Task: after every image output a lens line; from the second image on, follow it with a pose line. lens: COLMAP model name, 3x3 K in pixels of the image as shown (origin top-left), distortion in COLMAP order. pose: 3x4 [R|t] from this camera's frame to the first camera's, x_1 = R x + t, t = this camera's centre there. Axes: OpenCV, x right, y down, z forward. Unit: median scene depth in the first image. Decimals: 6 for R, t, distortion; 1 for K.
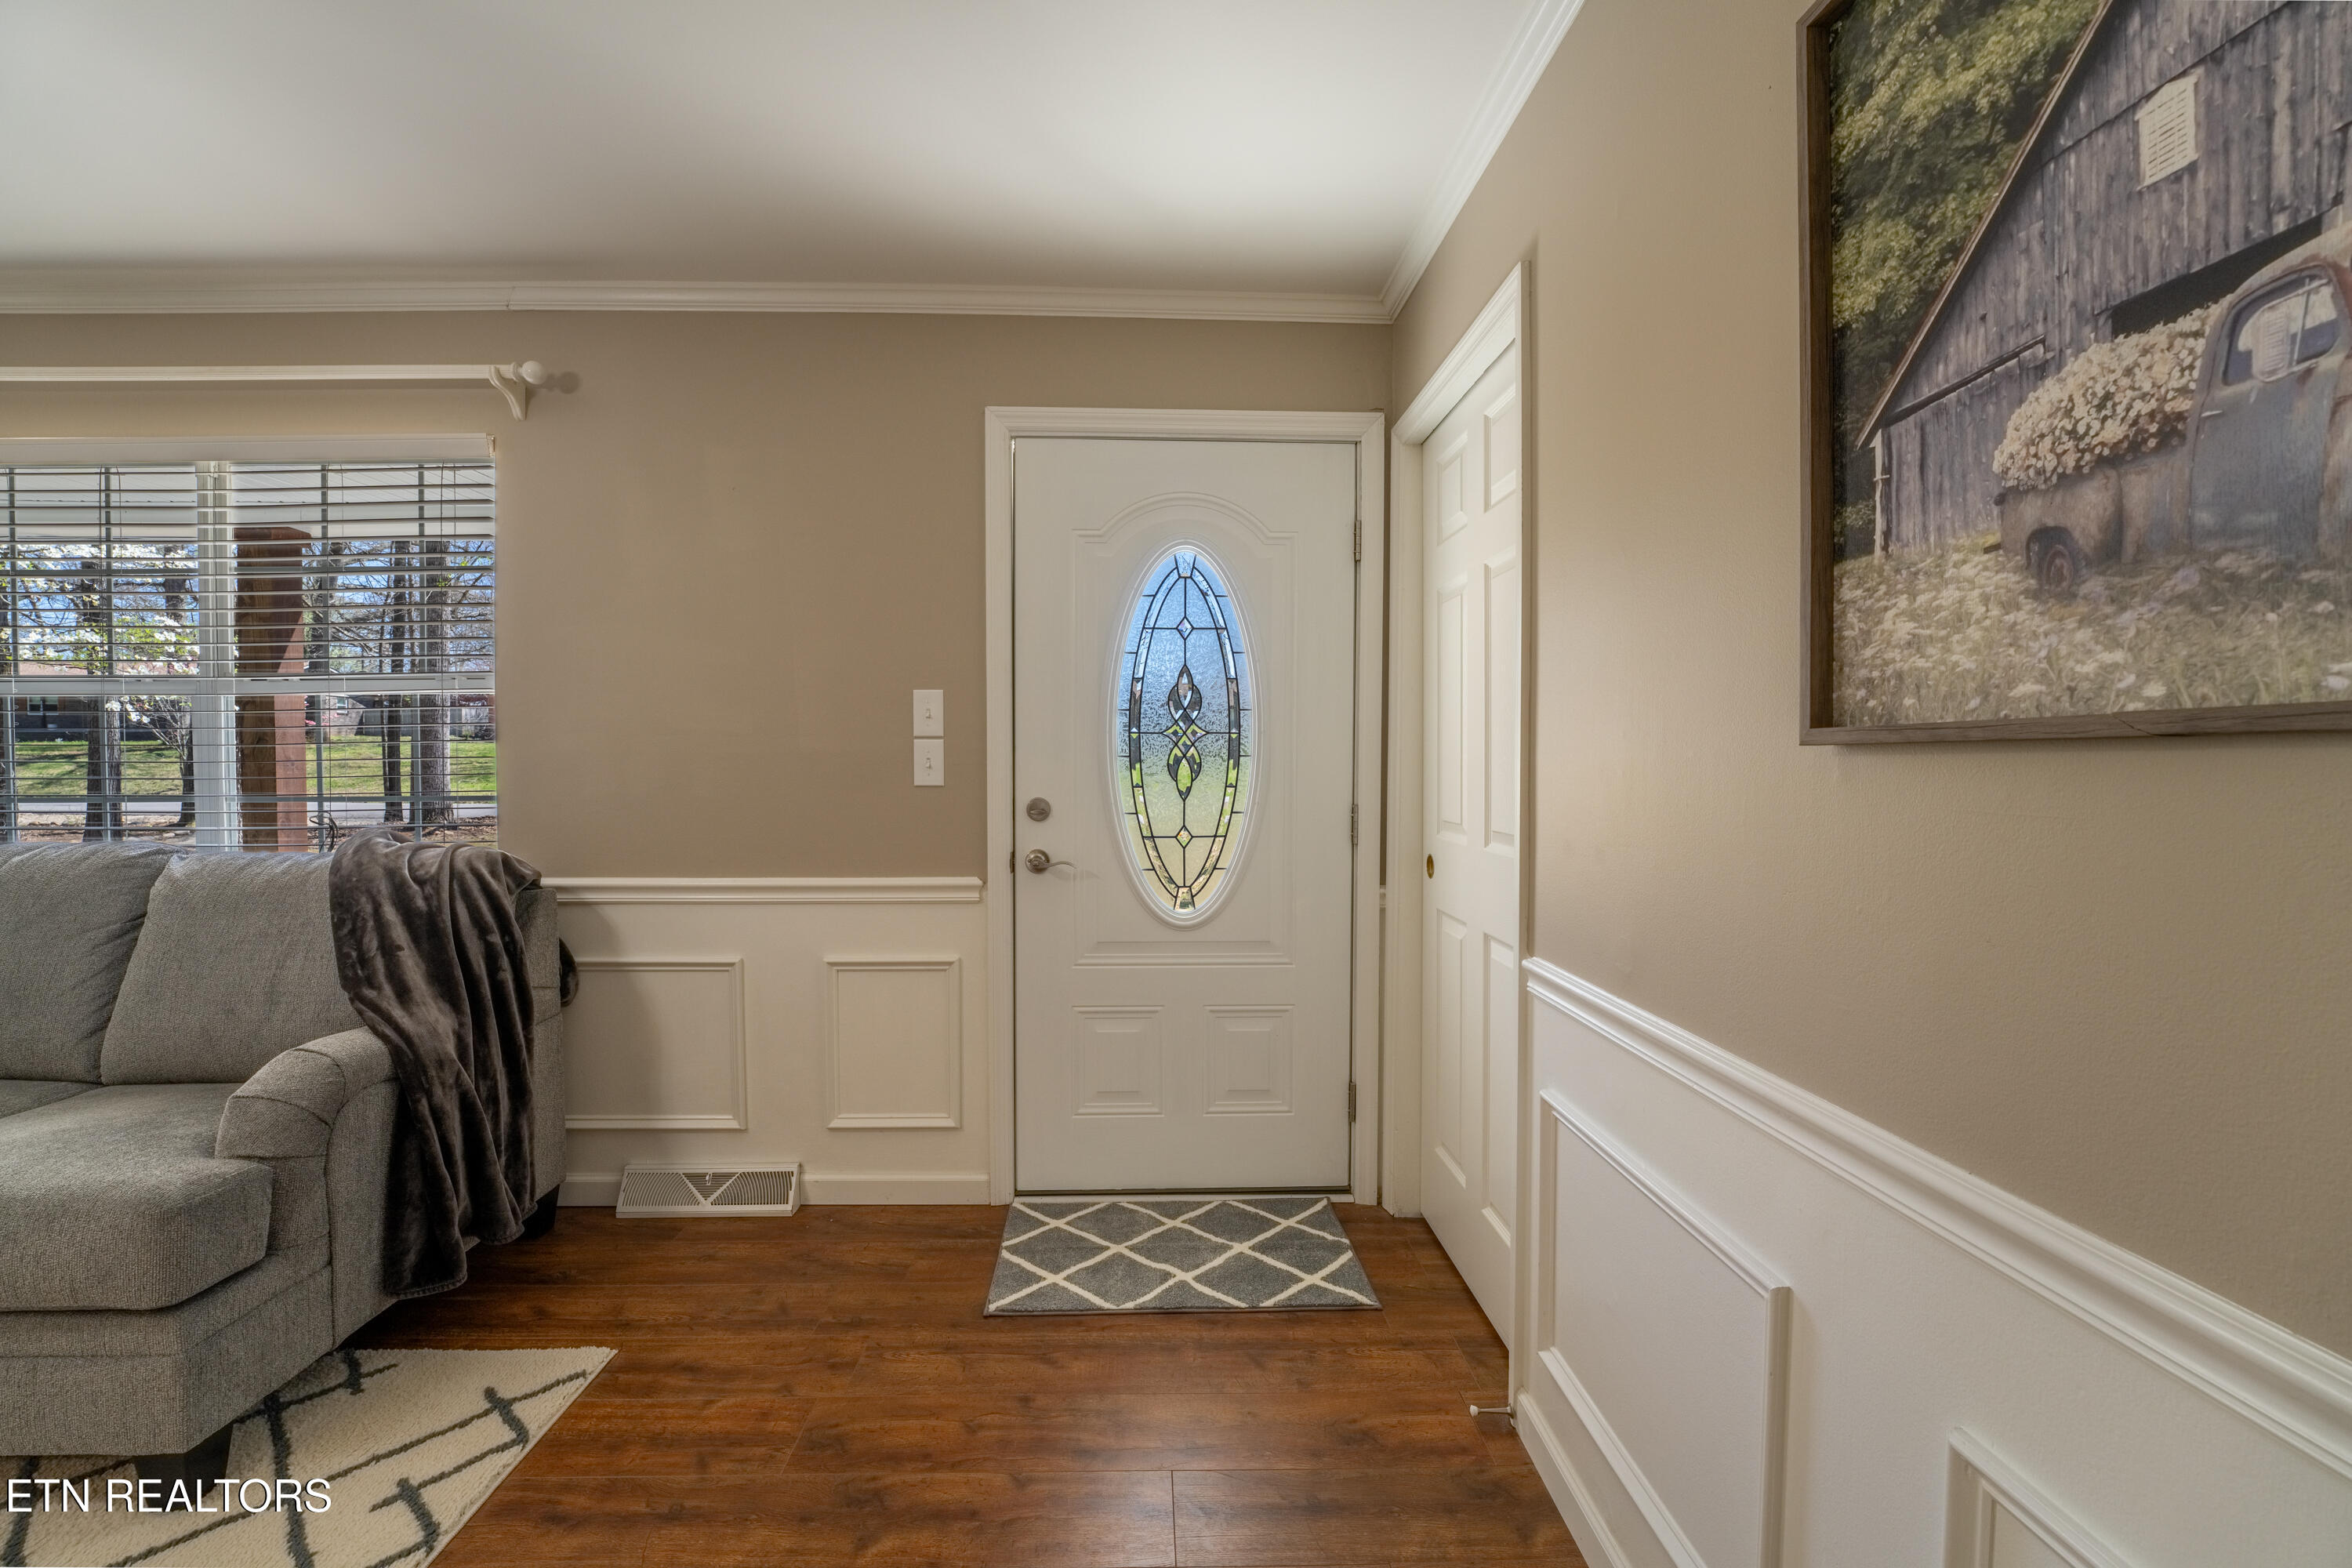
lens RADIAL K [[957.6, 0, 1171.5], [0, 957.6, 782.5], [0, 0, 1]] dist [-0.028780, 0.000648]
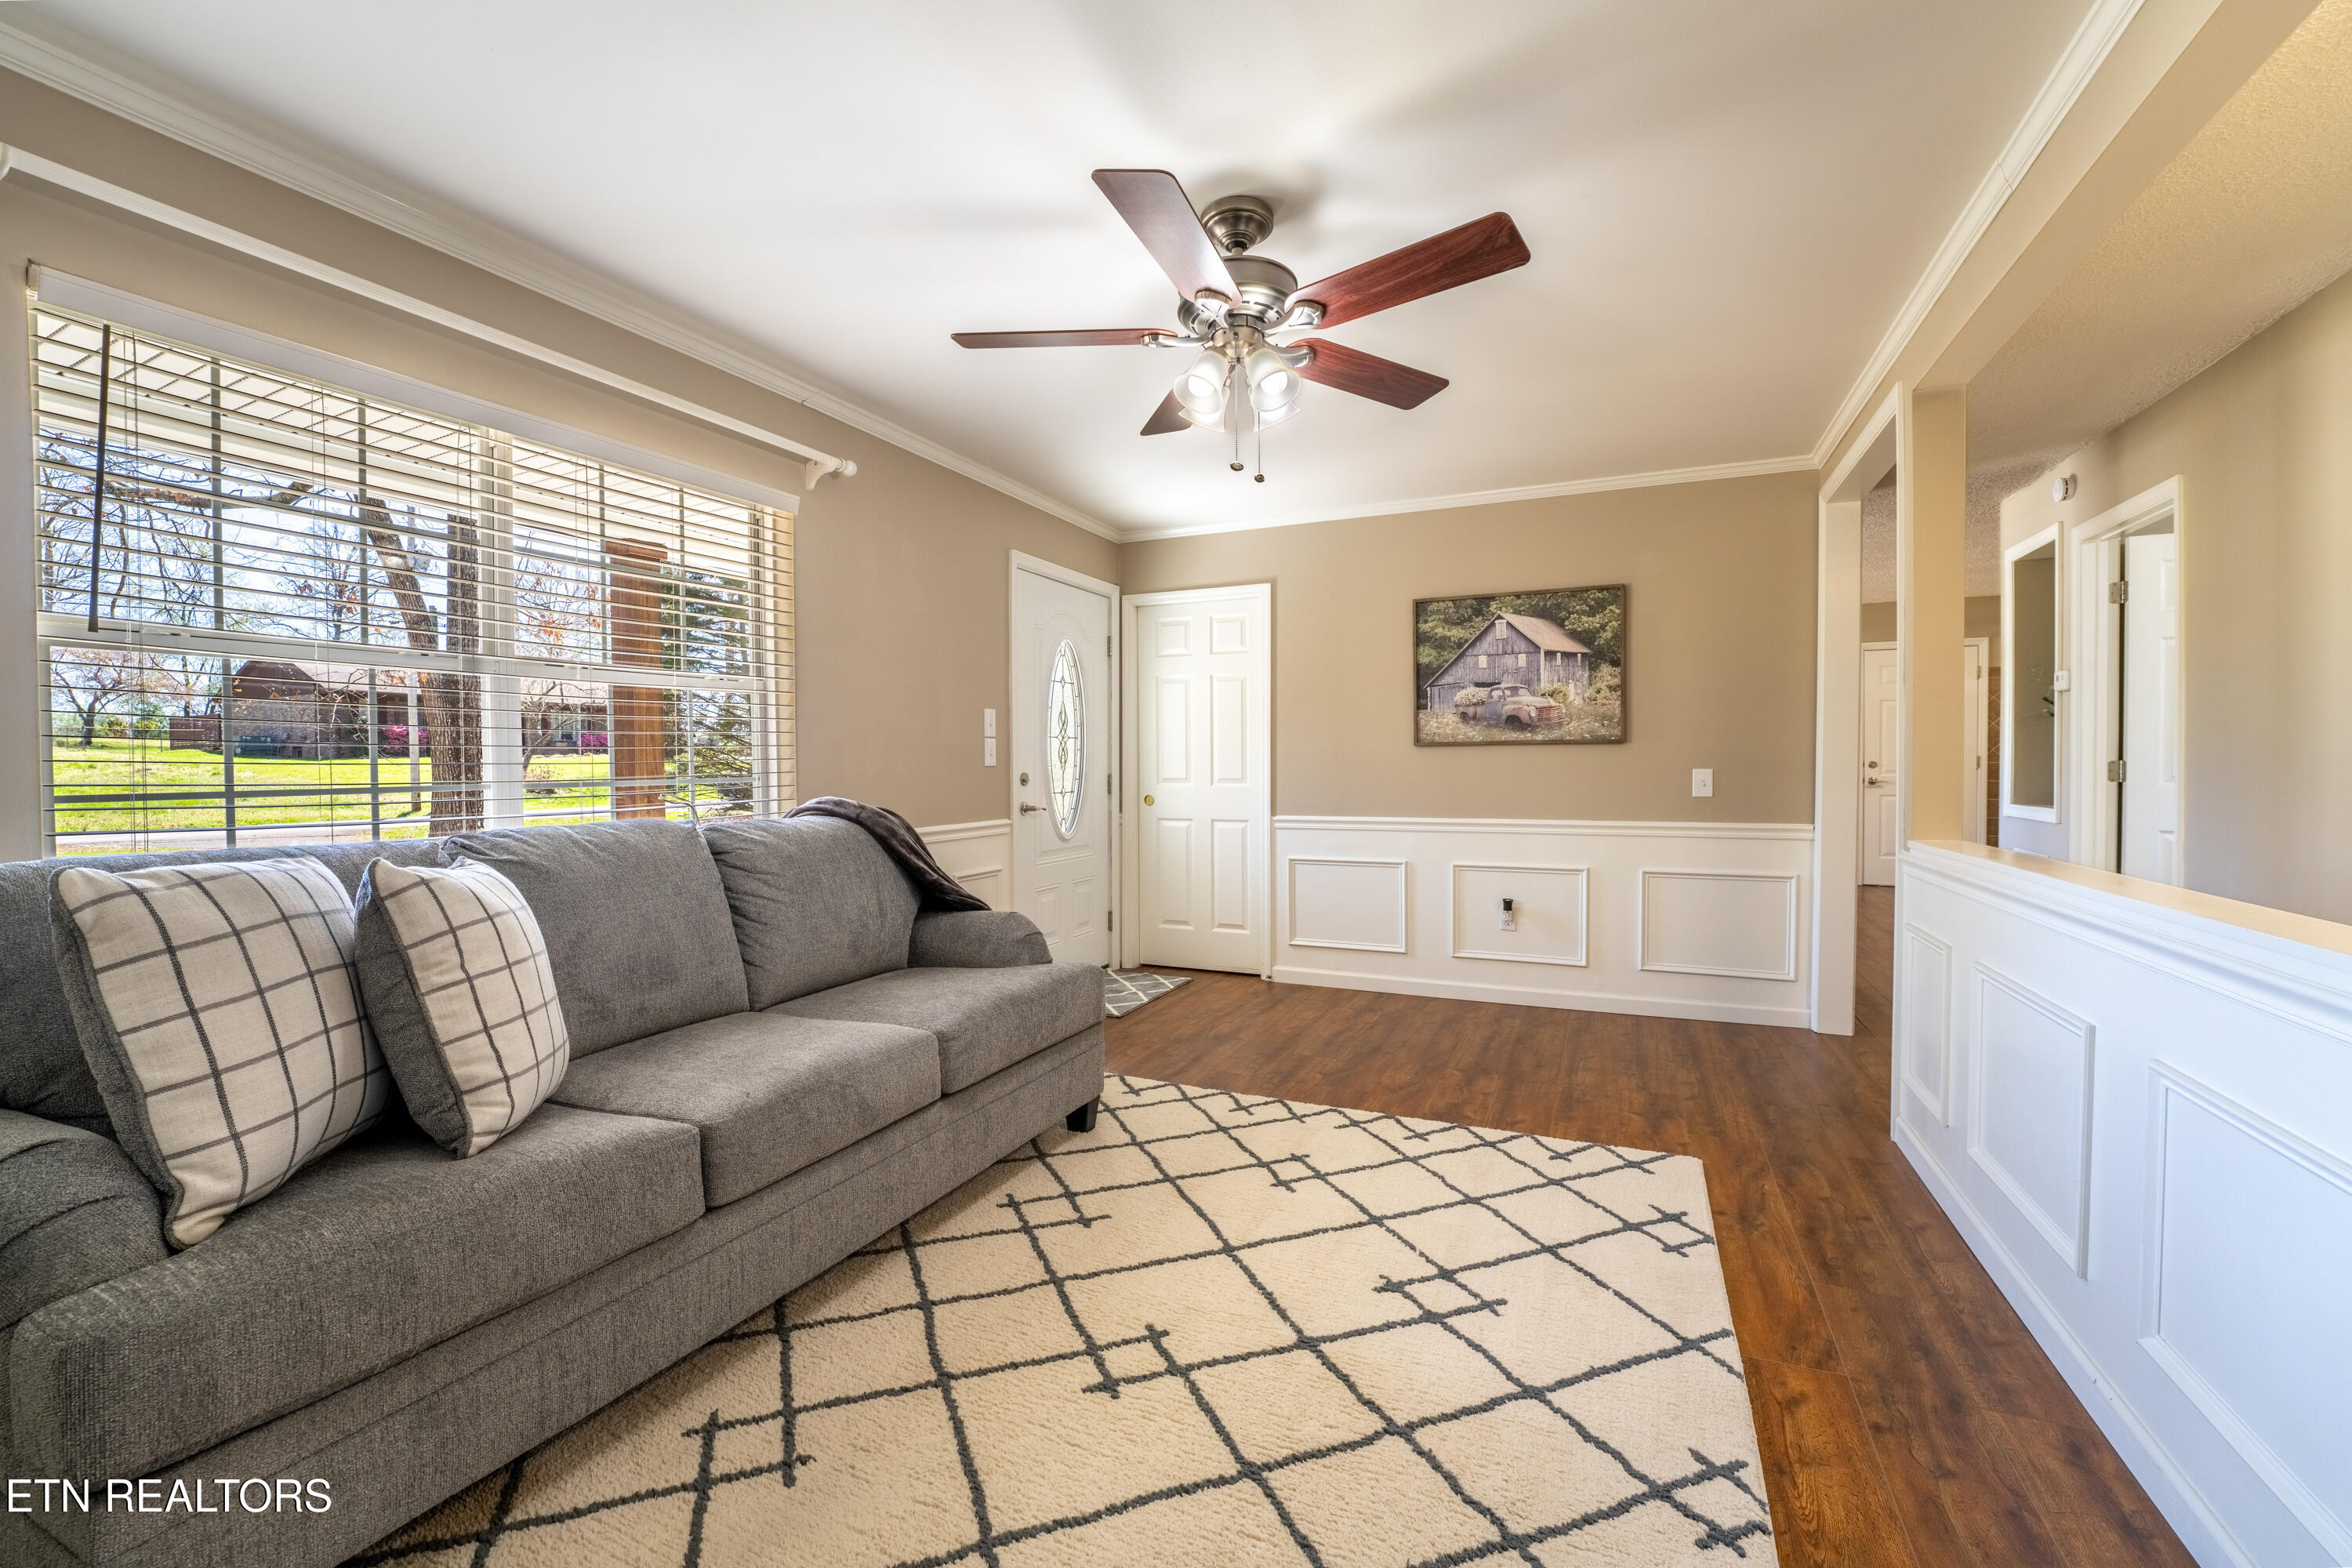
lens RADIAL K [[966.6, 0, 1176.0], [0, 966.6, 784.0], [0, 0, 1]] dist [-0.027488, 0.000208]
pose [[0.444587, -0.023158, 0.895436, -1.953988], [0.029168, 0.999510, 0.011368, 0.029851], [-0.895260, 0.021064, 0.445045, -0.059286]]
